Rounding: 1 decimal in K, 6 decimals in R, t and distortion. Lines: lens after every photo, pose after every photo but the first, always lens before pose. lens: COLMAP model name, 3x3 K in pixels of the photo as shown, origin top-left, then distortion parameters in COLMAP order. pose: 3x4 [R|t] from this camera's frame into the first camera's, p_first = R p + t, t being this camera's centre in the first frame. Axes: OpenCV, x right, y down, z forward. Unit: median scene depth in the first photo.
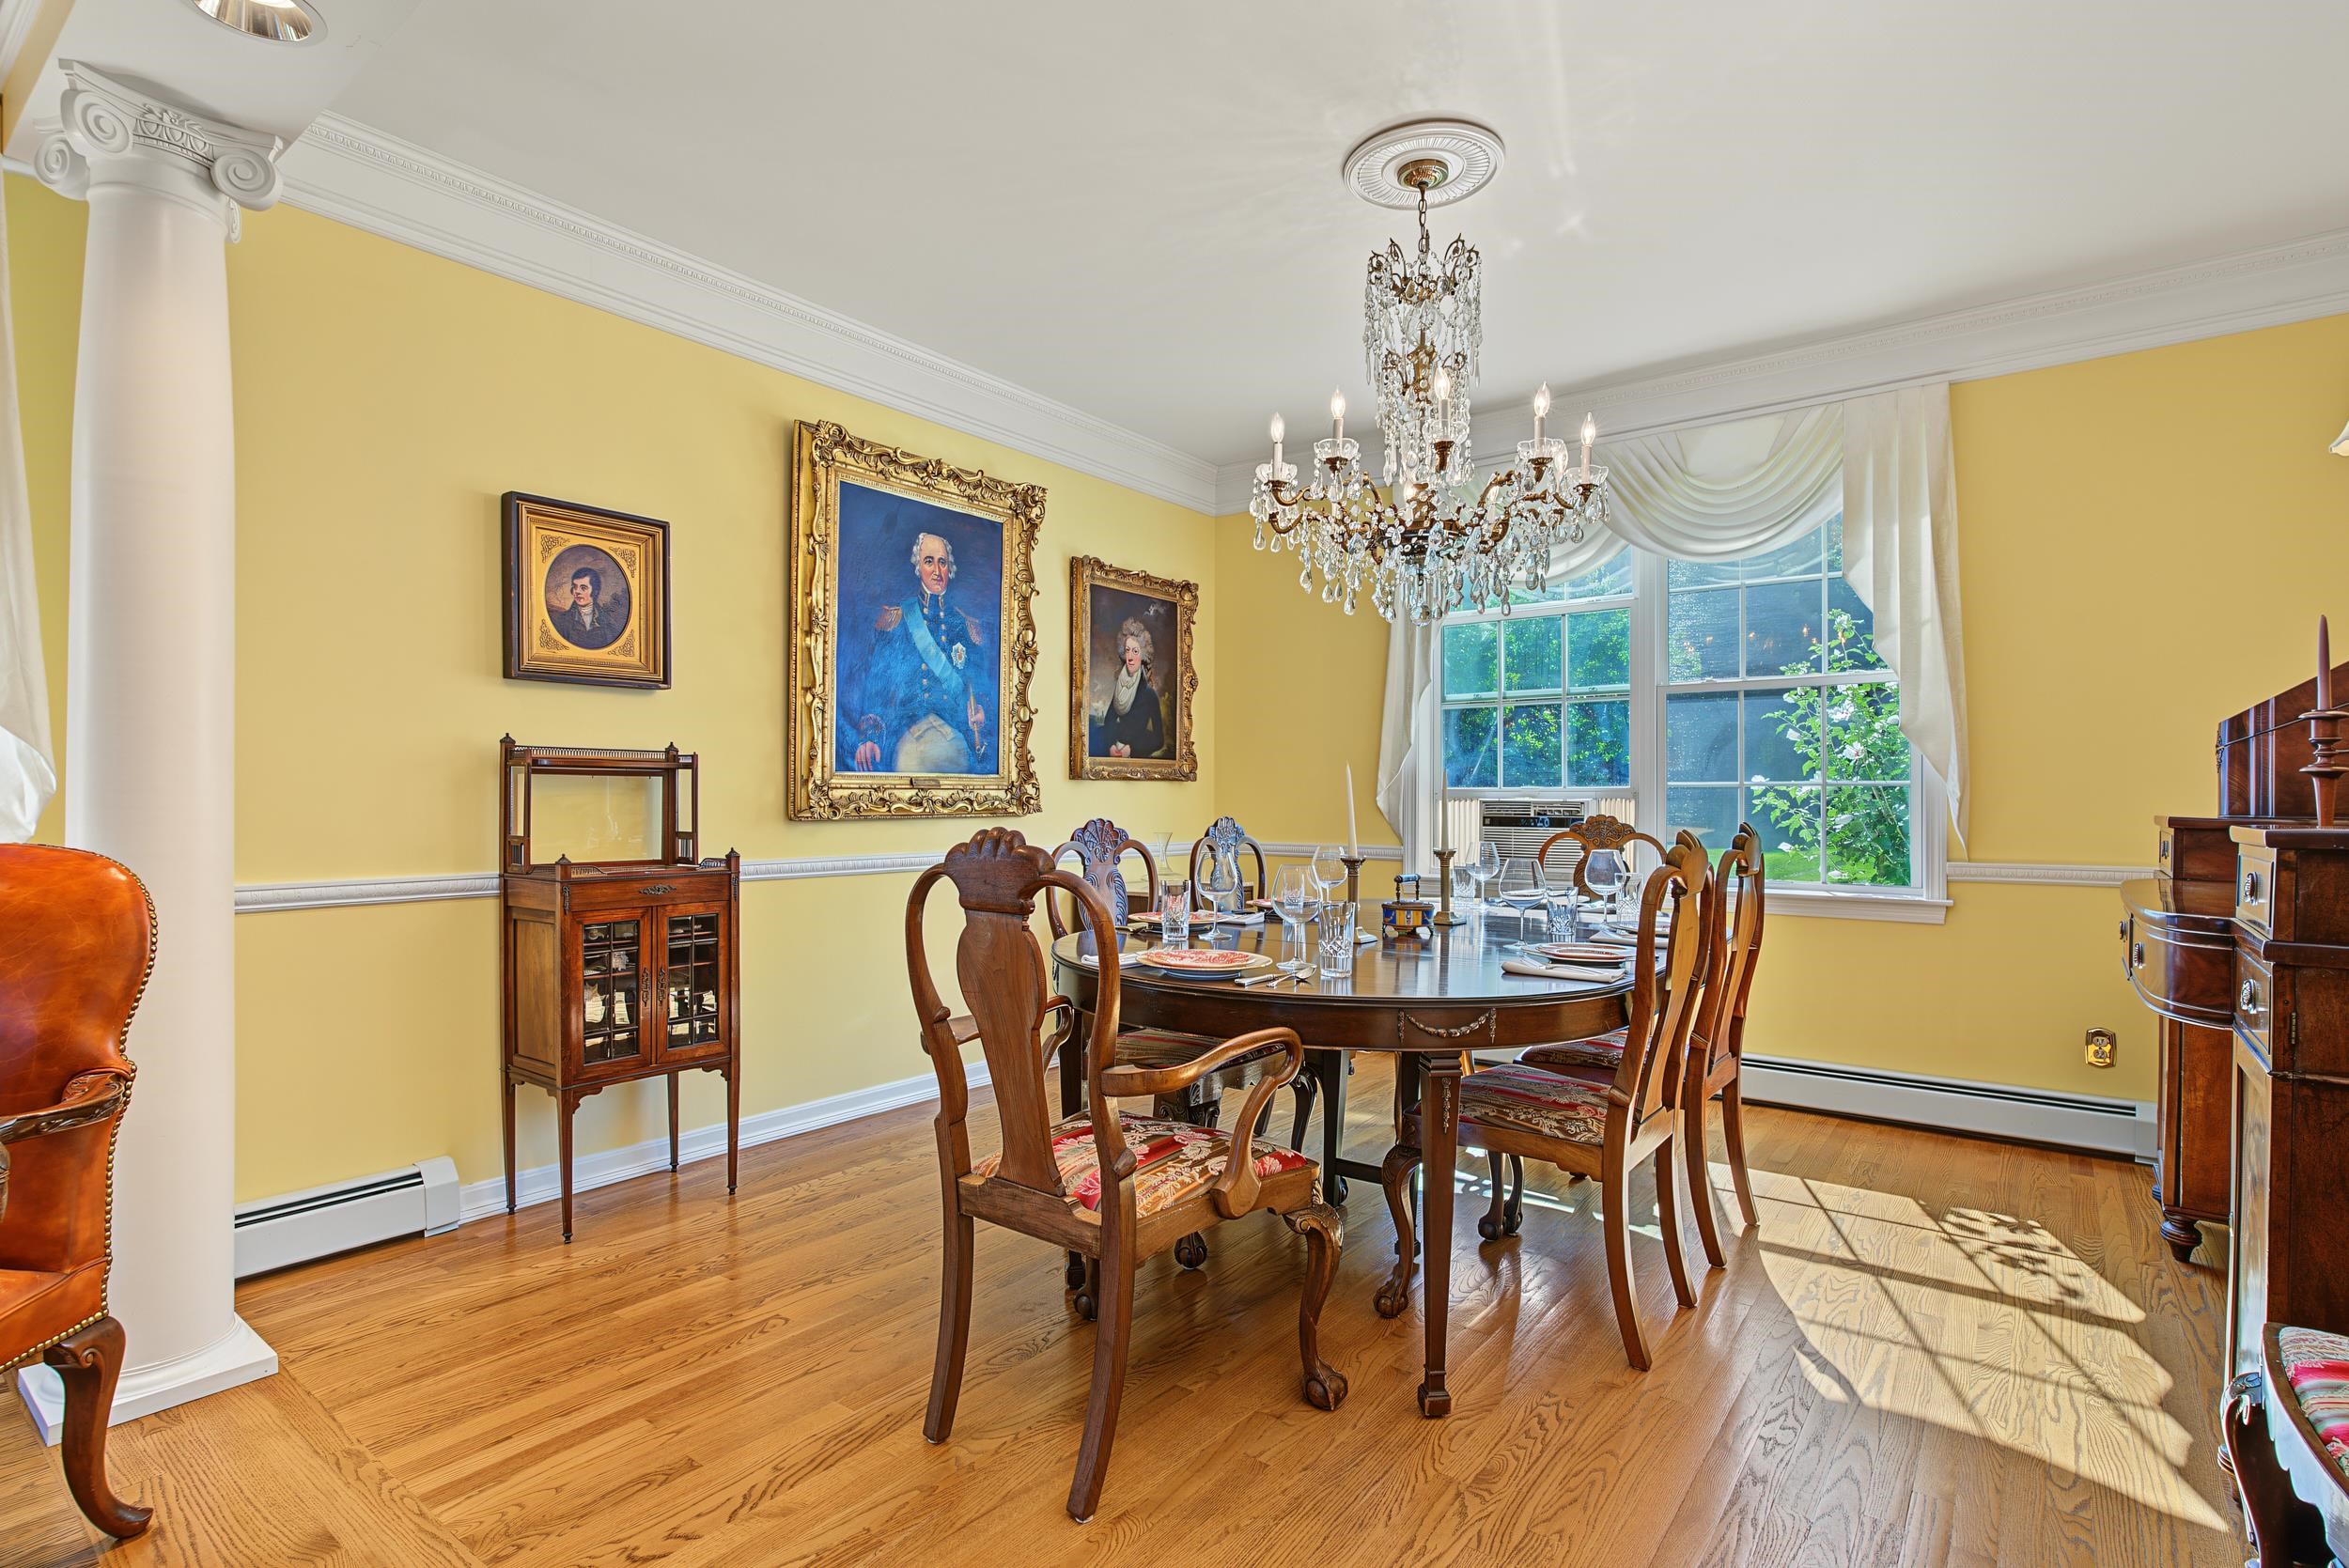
lens RADIAL K [[1130.3, 0, 1174.8], [0, 1130.3, 793.2], [0, 0, 1]] dist [0.002122, 0.000385]
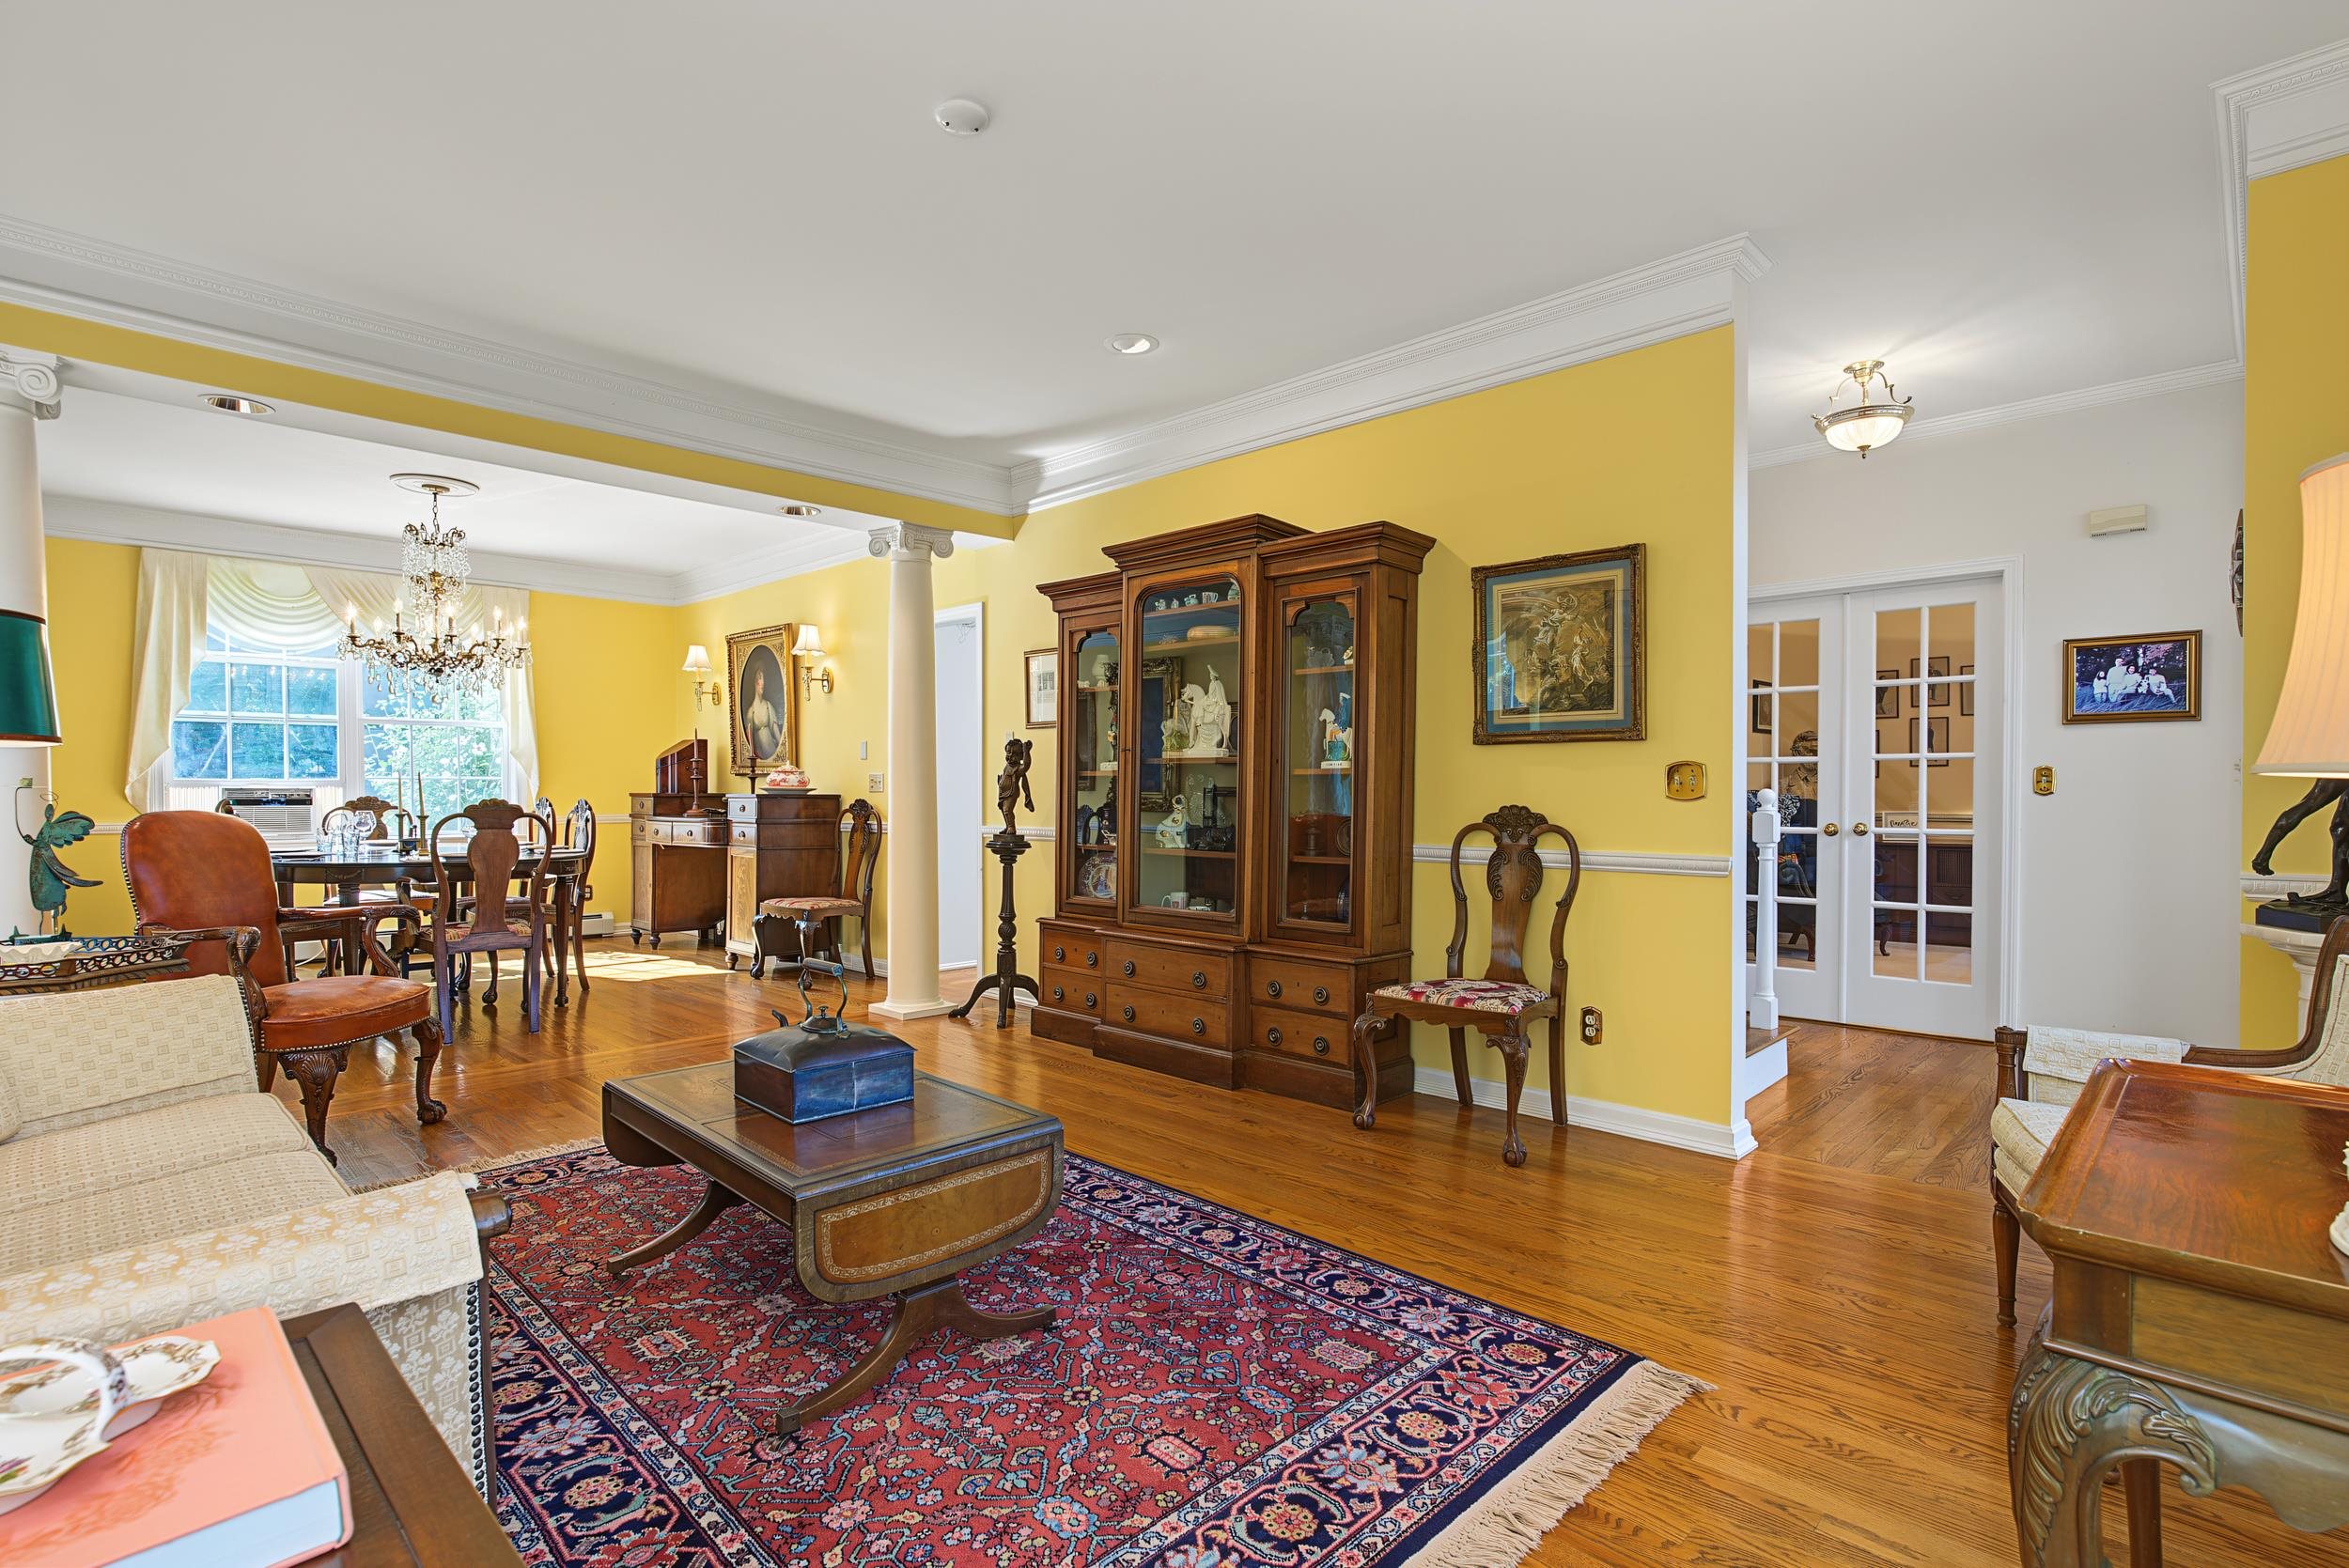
lens RADIAL K [[1130.3, 0, 1173.6], [0, 1130.3, 787.6], [0, 0, 1]] dist [0.002122, 0.000385]
pose [[0.121599, -0.001352, 0.992578, -1.034051], [-0.005759, 0.999981, 0.002068, -0.004116], [-0.992563, -0.005968, 0.121589, -0.384383]]
